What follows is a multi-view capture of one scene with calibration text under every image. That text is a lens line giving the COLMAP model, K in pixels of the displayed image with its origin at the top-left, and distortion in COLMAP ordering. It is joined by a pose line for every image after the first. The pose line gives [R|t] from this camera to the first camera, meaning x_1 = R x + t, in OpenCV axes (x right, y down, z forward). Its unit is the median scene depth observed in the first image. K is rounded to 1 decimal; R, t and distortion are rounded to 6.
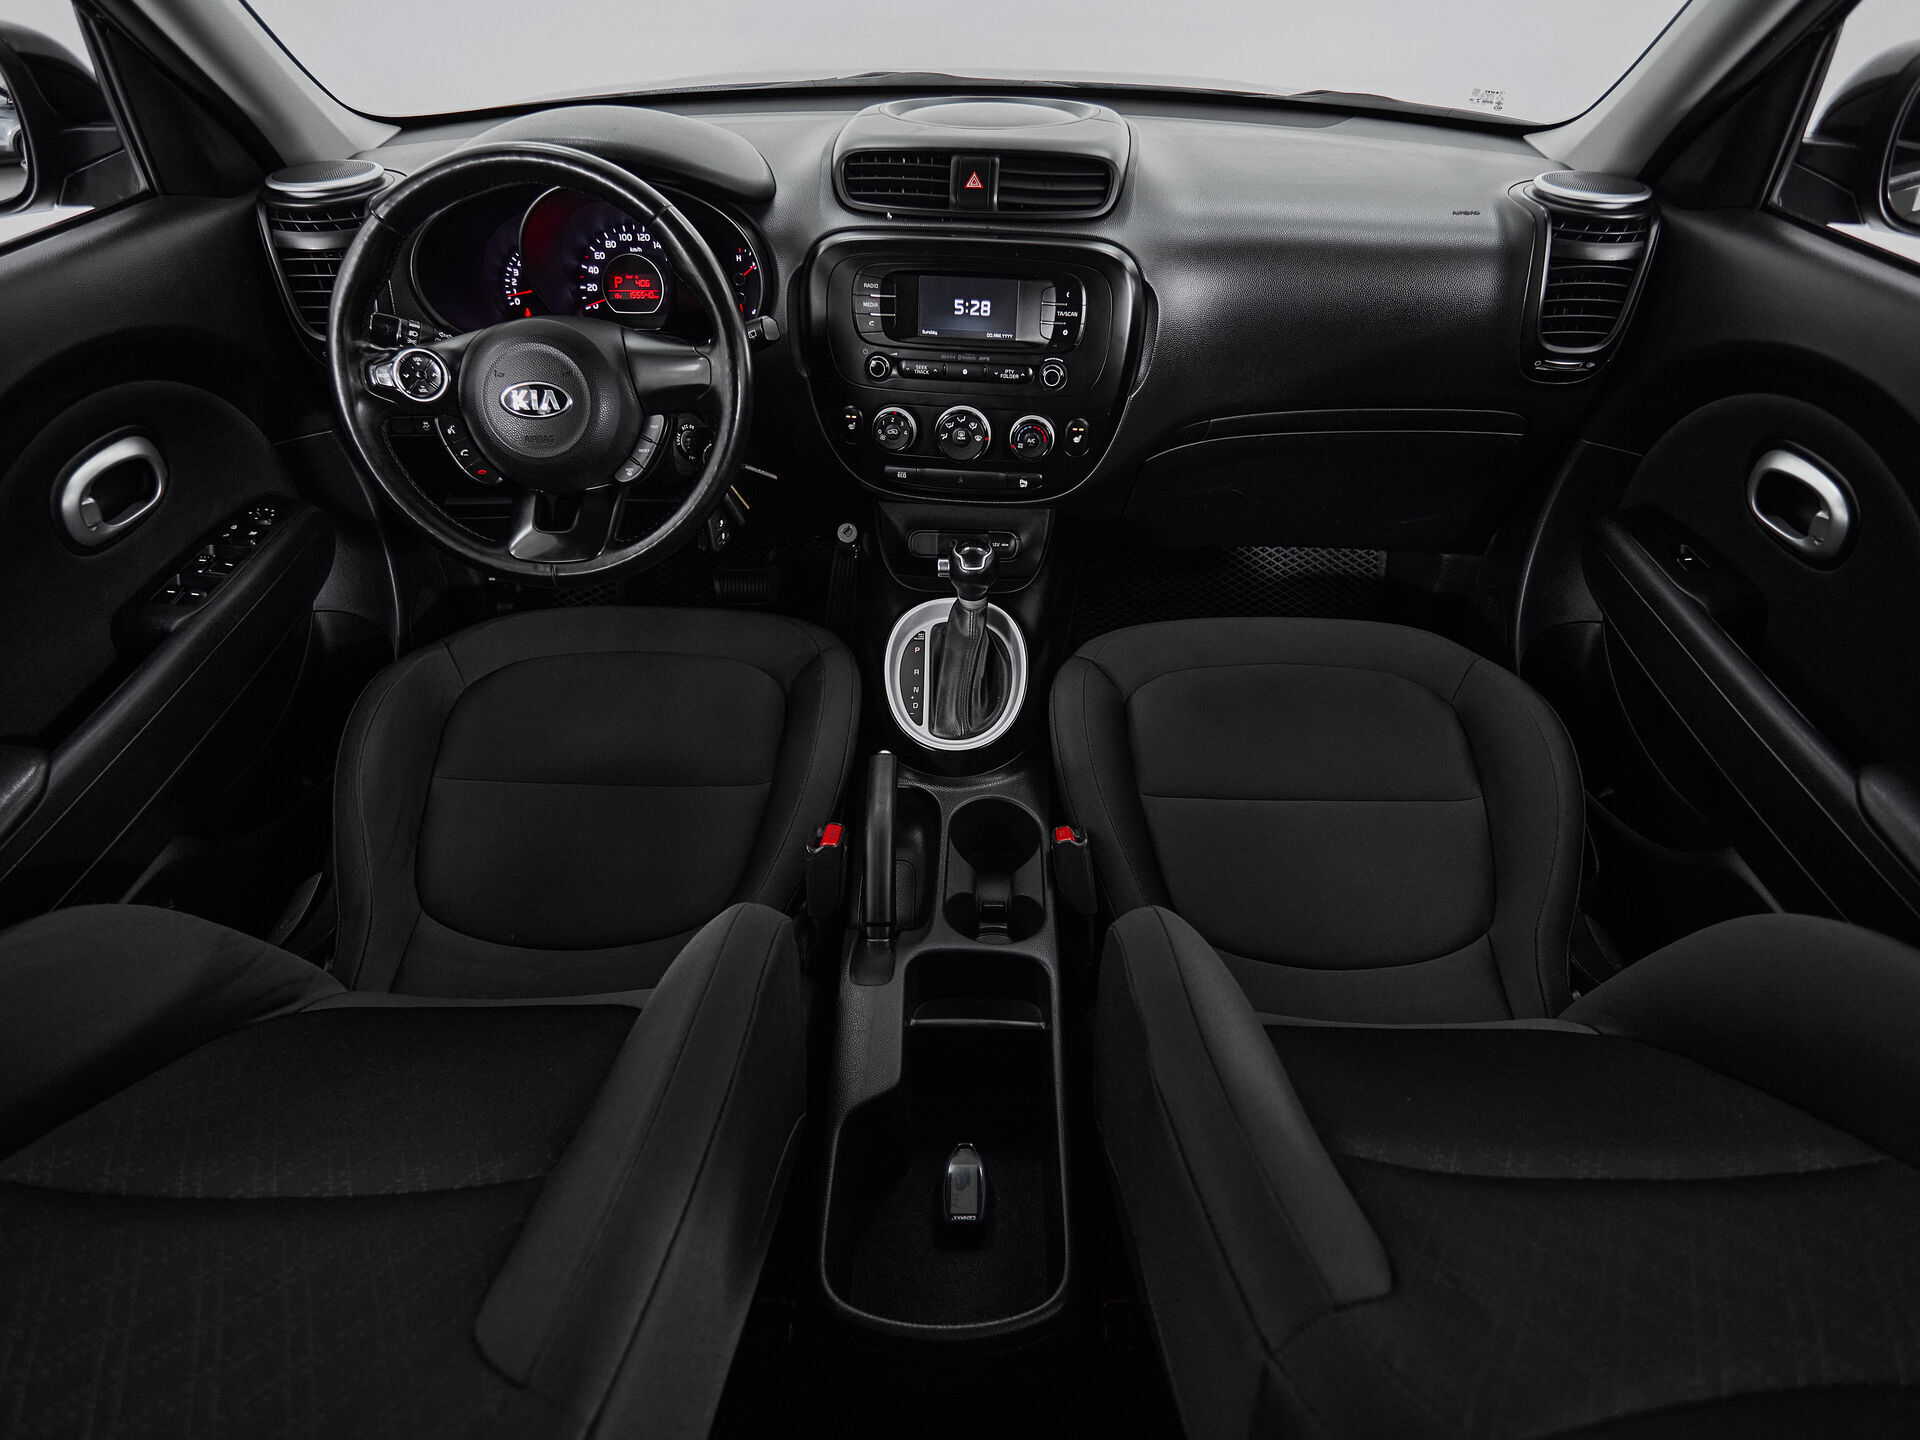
lens RADIAL K [[1016.6, 0, 959.5], [0, 1016.6, 712.0], [0, 0, 1]] dist [-0.002247, -0.001921]
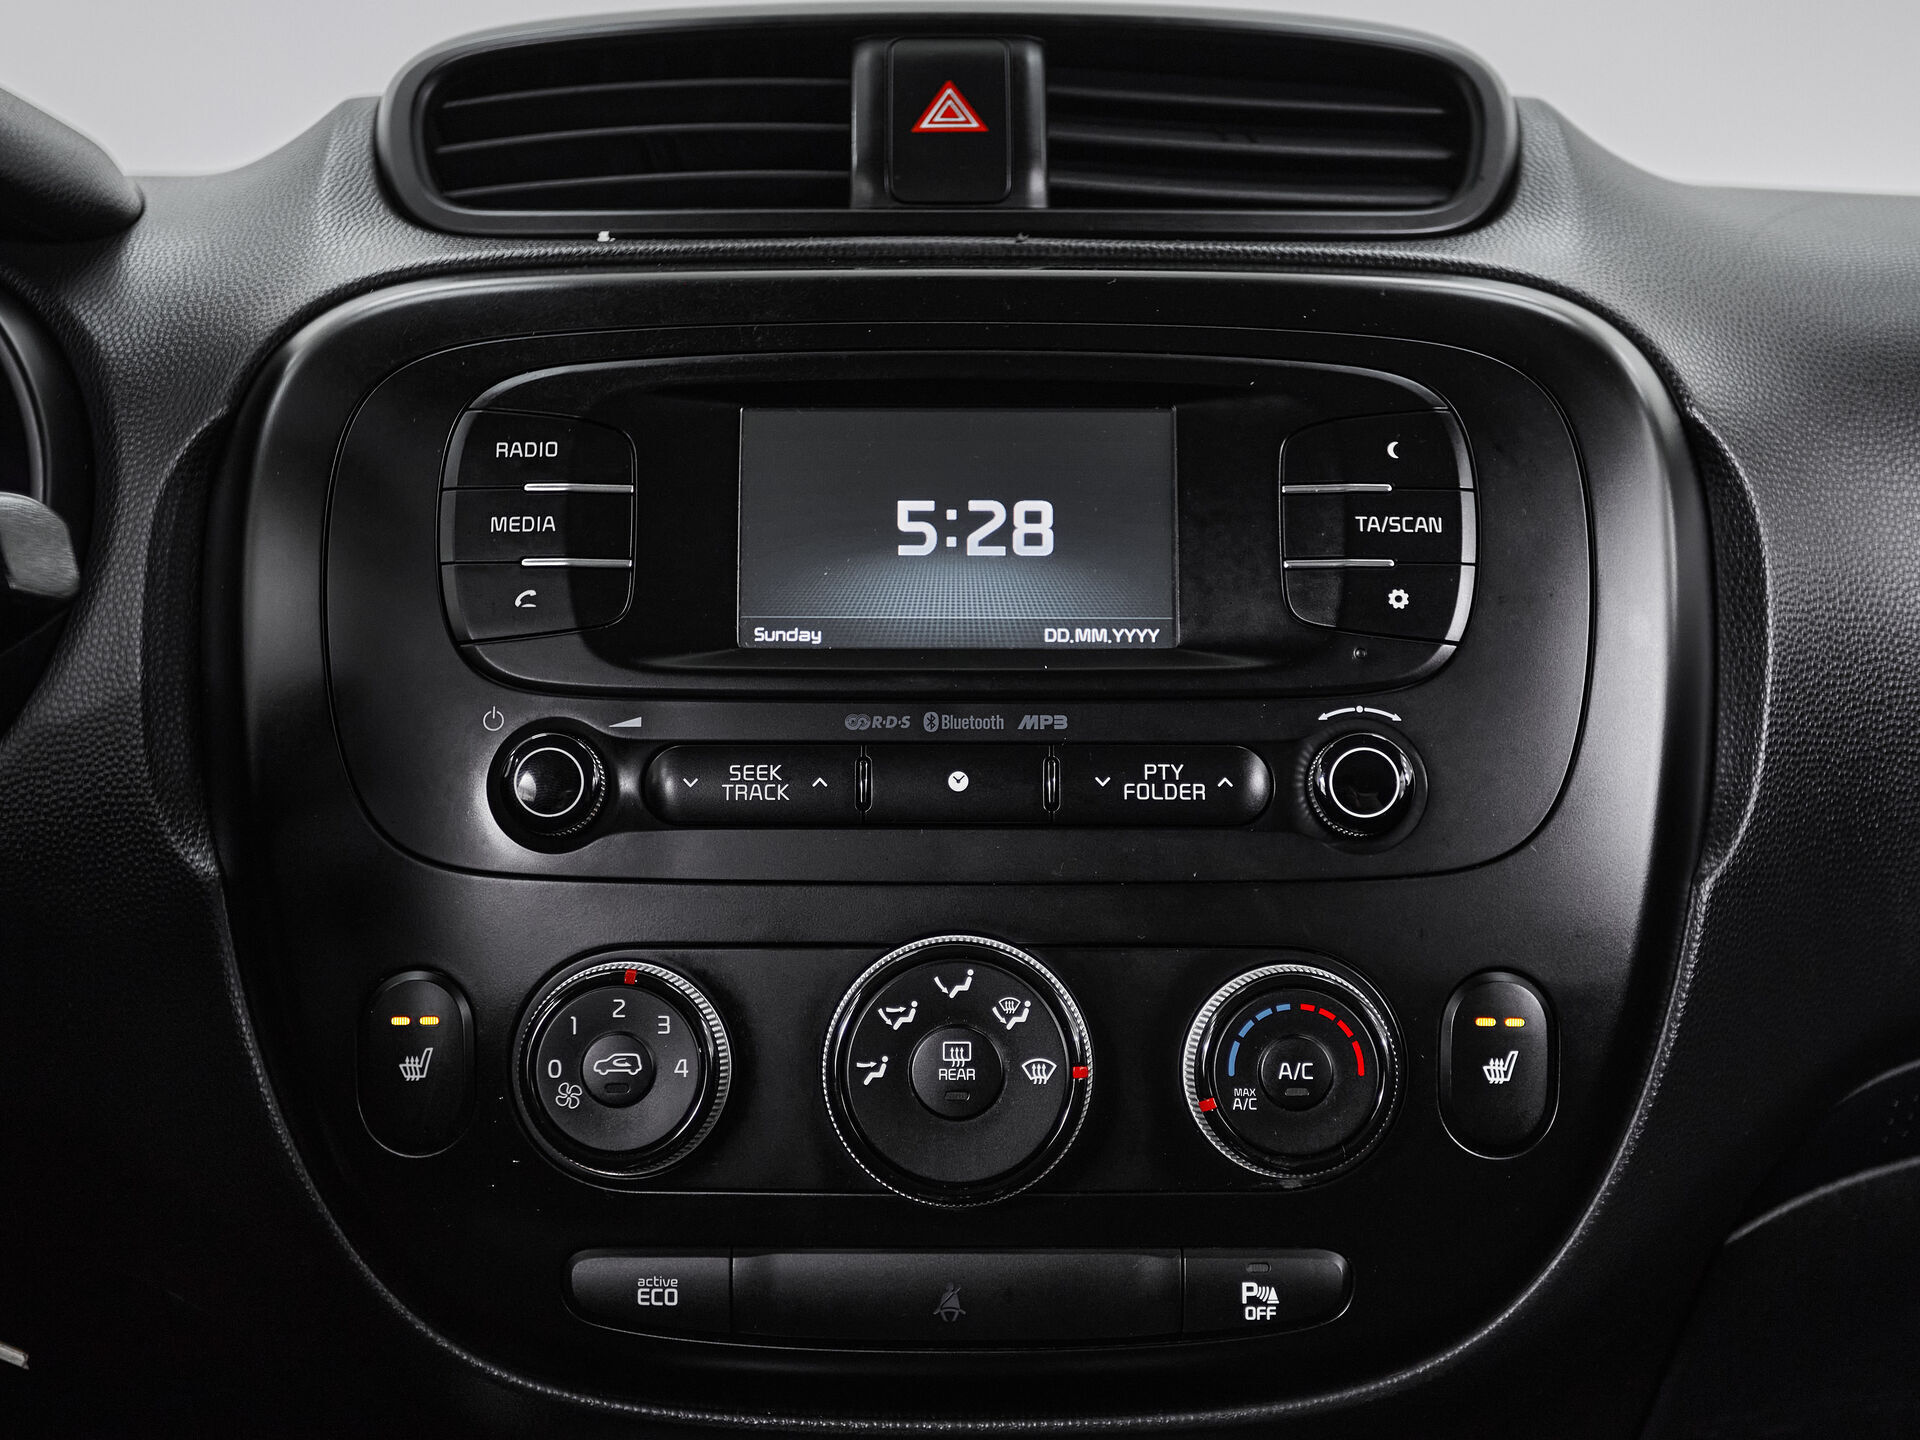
lens RADIAL K [[2776.8, 0, 960.0], [0, 2776.8, 720.0], [0, 0, 1]] dist [0.003827, -0.032771]
pose [[0.994654, -0.018937, 0.101511, -0.054745], [0.073136, 0.823175, -0.563057, -0.012847], [-0.072899, 0.567471, 0.820160, 0.516076]]
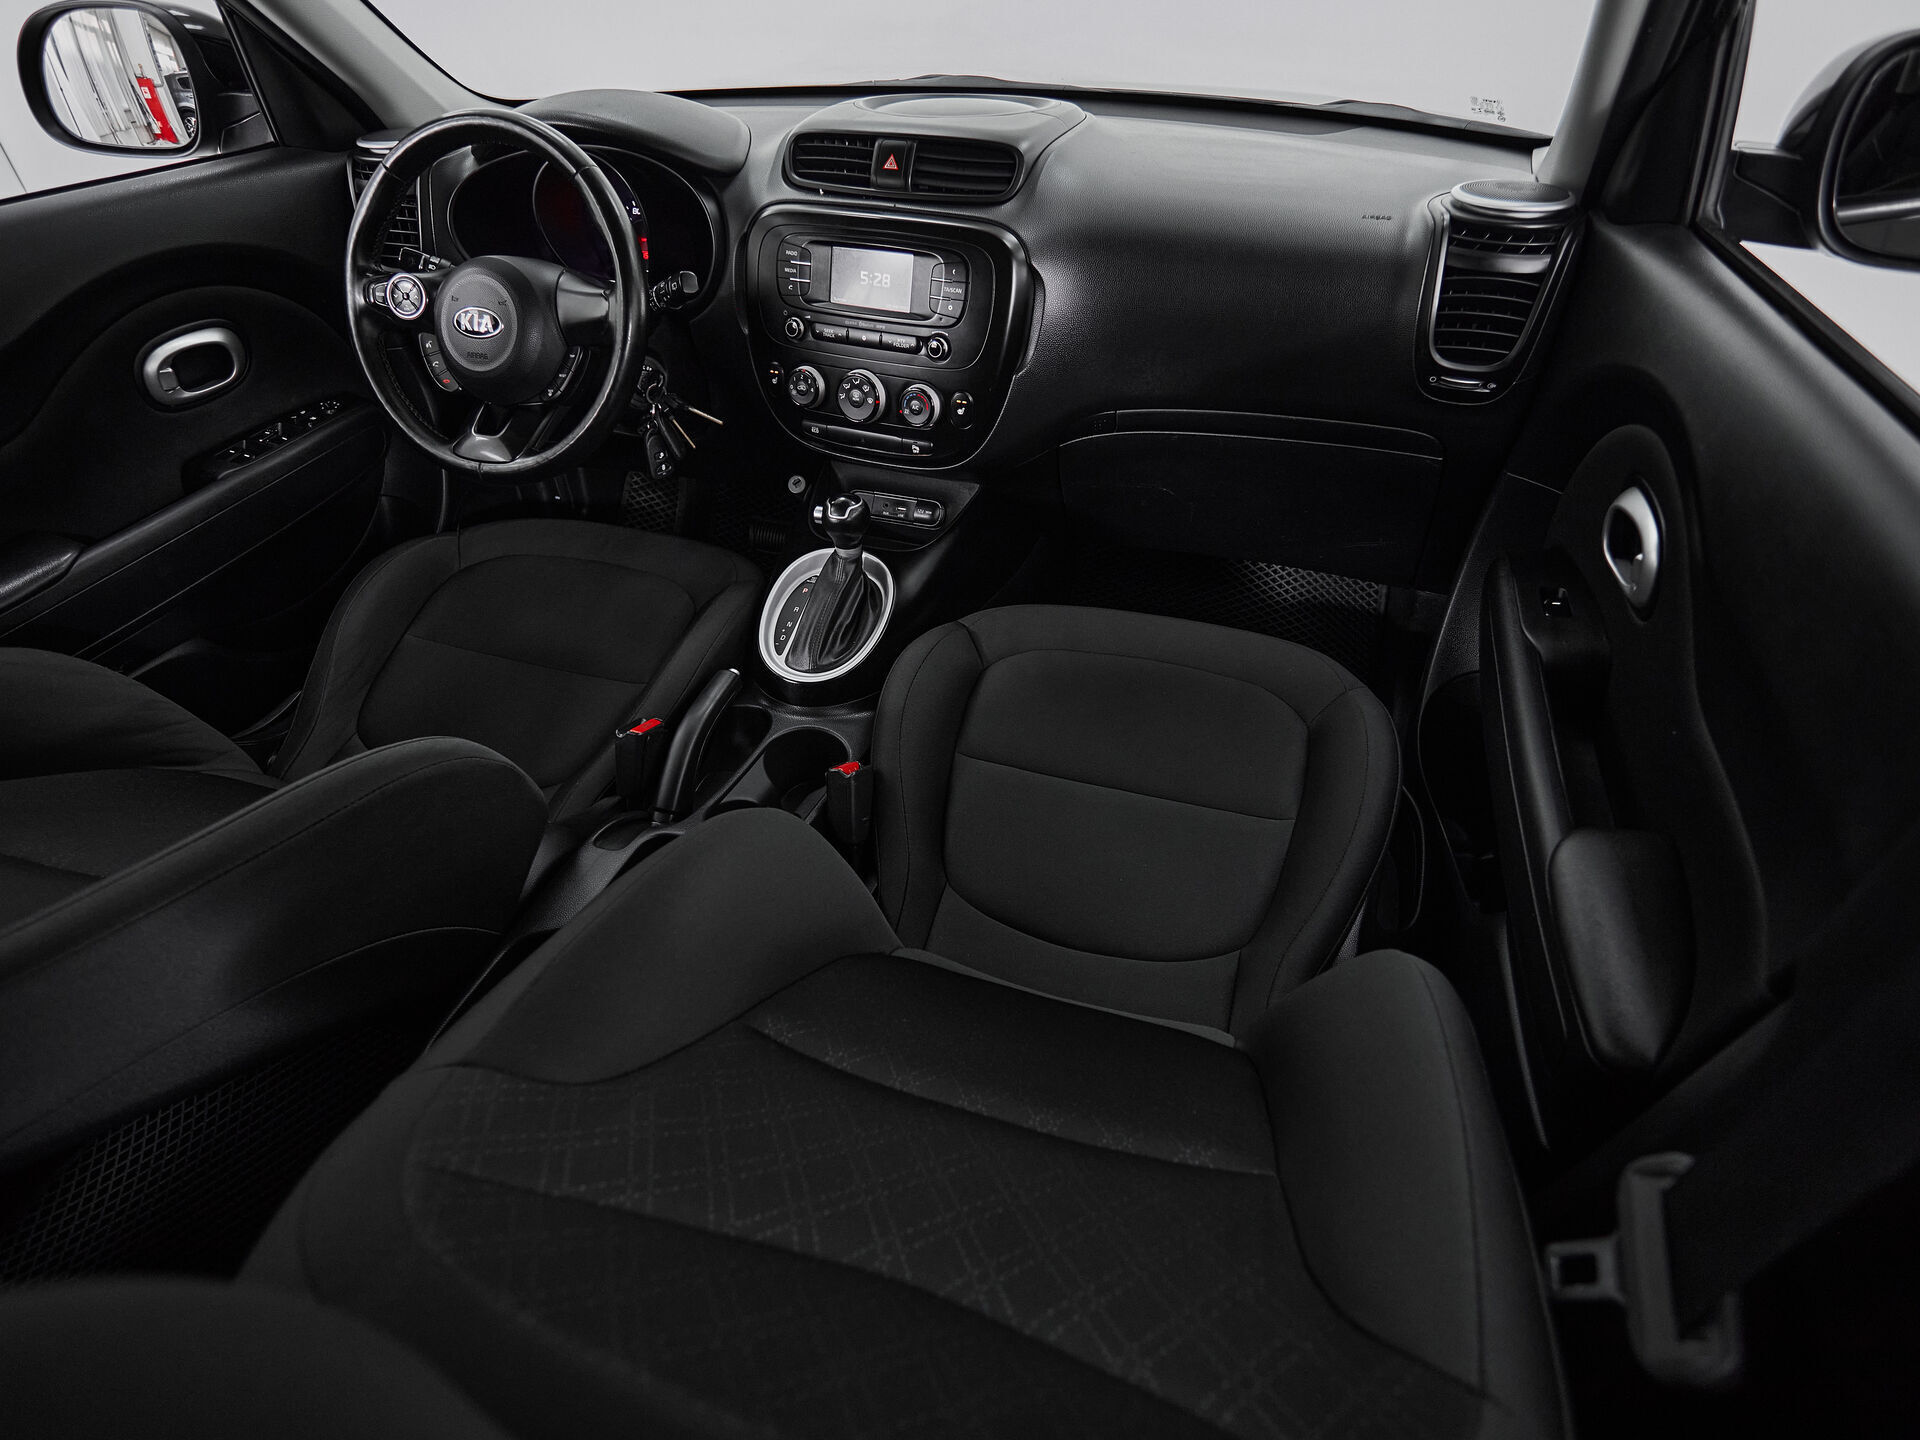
lens RADIAL K [[991.4, 0, 959.5], [0, 991.4, 713.2], [0, 0, 1]] dist [-0.004146, -0.000871]
pose [[0.955735, 0.172397, -0.238430, 0.431193], [-0.175342, 0.984467, 0.008968, 0.032812], [0.236273, 0.033236, 0.971118, 0.010606]]
